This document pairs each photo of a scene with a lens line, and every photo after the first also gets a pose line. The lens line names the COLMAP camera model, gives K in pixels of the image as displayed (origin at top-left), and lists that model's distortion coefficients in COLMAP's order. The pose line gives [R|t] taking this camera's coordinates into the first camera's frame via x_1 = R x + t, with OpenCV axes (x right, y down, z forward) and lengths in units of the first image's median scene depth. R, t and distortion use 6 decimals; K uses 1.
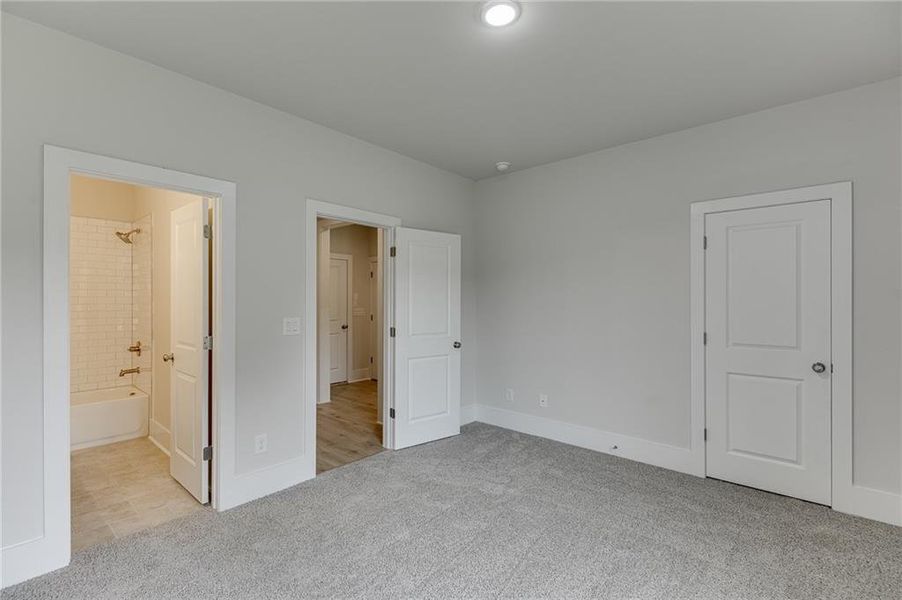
lens RADIAL K [[403.5, 0, 451.0], [0, 403.5, 300.0], [0, 0, 1]] dist [0.013108, -0.000961]
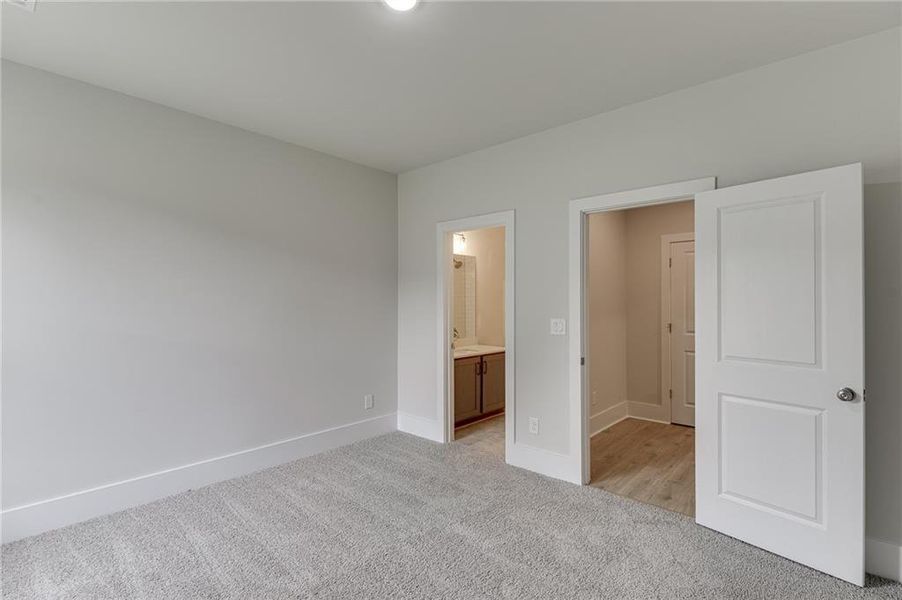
lens RADIAL K [[403.5, 0, 451.0], [0, 403.5, 300.0], [0, 0, 1]] dist [0.013108, -0.000961]
pose [[0.007742, -0.007141, -0.999945, 0.639299], [0.009391, 0.999931, -0.007069, 0.000024], [0.999926, -0.009336, 0.007808, 0.699099]]
